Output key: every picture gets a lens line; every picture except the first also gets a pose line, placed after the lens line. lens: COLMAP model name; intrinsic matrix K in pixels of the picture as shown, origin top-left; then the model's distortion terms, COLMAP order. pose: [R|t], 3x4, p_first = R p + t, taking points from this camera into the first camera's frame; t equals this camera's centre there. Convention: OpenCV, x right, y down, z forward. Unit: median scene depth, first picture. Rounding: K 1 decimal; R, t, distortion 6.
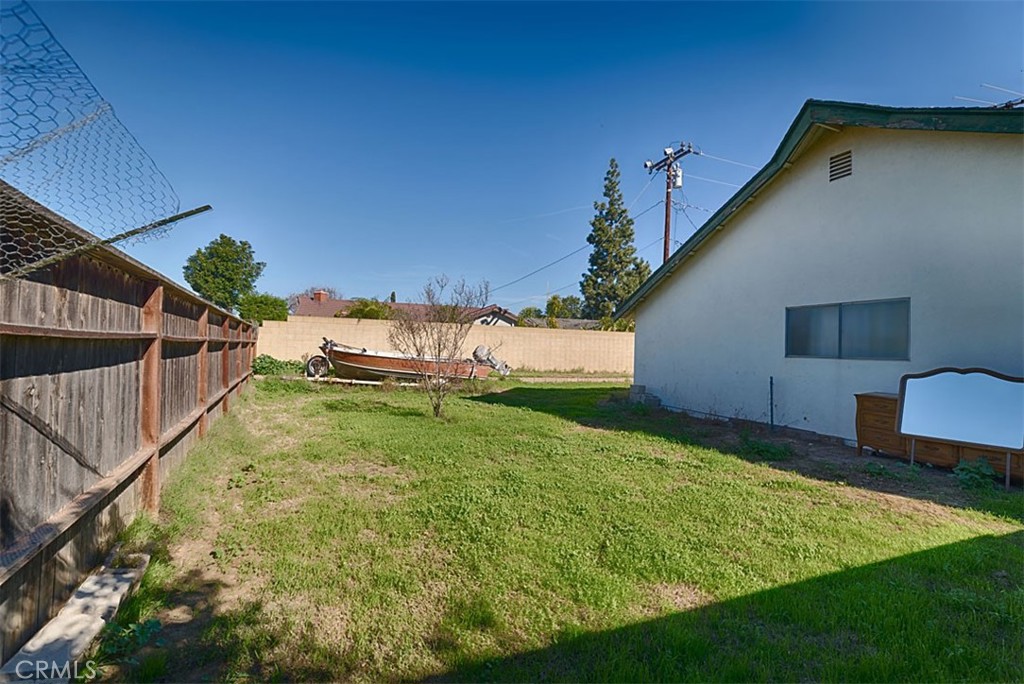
lens RADIAL K [[445.8, 0, 519.3], [0, 445.8, 342.2], [0, 0, 1]] dist [0.000027, -0.000017]
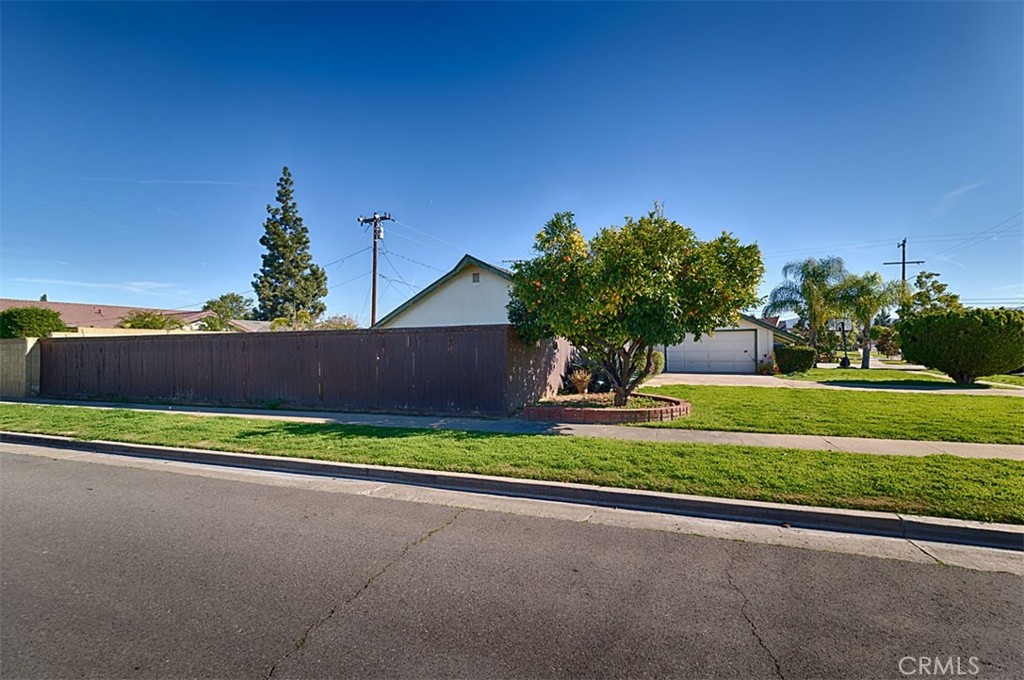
lens RADIAL K [[445.6, 0, 525.6], [0, 445.6, 334.2], [0, 0, 1]] dist [0.001357, -0.001302]
pose [[0.719942, -0.010618, 0.693954, -0.121477], [0.017922, 0.999834, -0.003295, -0.004392], [-0.693803, 0.014809, 0.720012, -0.148440]]
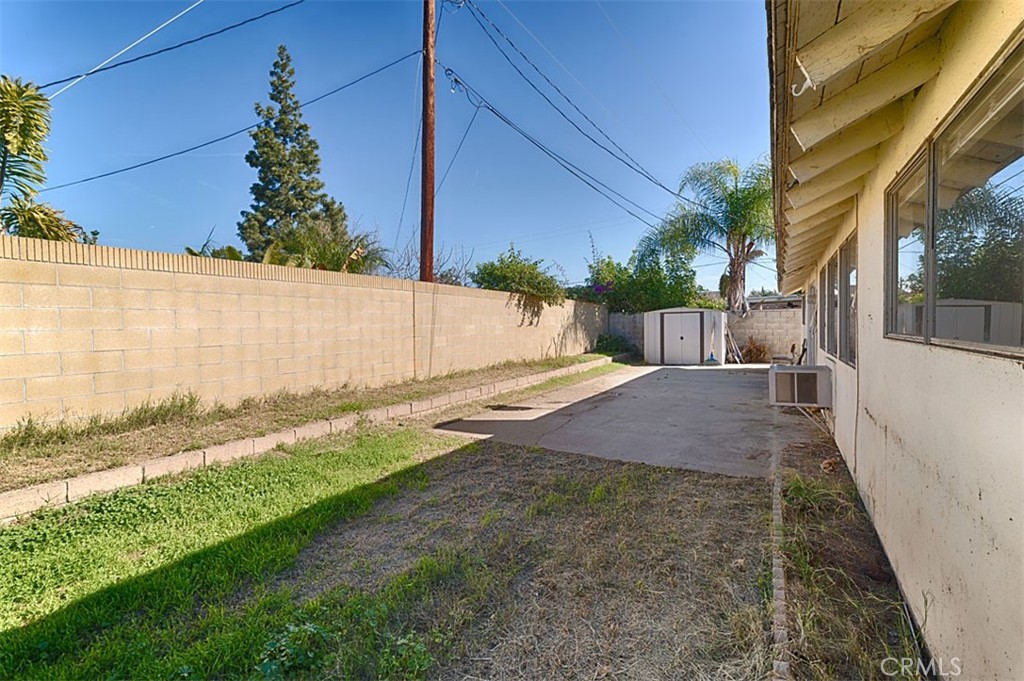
lens RADIAL K [[445.6, 0, 504.7], [0, 445.6, 340.2], [0, 0, 1]] dist [0.001357, -0.001302]
pose [[0.797440, -0.056695, 0.600728, 0.046885], [0.020927, 0.997576, 0.066370, 0.003396], [-0.603035, -0.040355, 0.796694, 0.236052]]
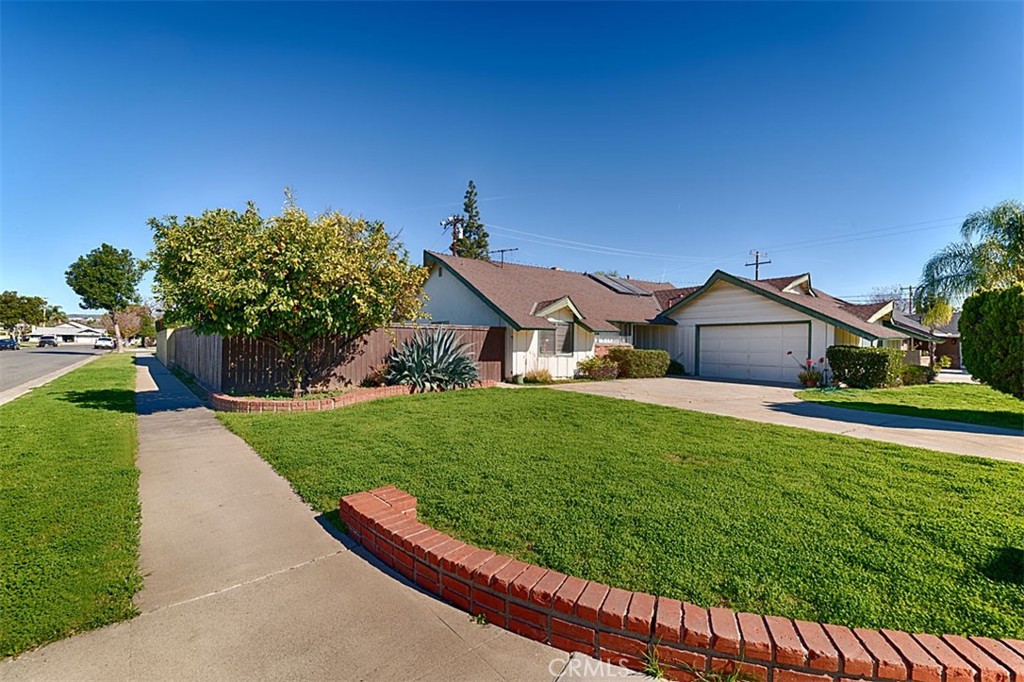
lens RADIAL K [[445.6, 0, 529.9], [0, 445.6, 350.1], [0, 0, 1]] dist [0.001357, -0.001302]
pose [[0.971992, -0.021985, 0.233982, 0.076086], [0.012753, 0.999082, 0.040898, -0.001898], [-0.234666, -0.036768, 0.971380, -0.234131]]
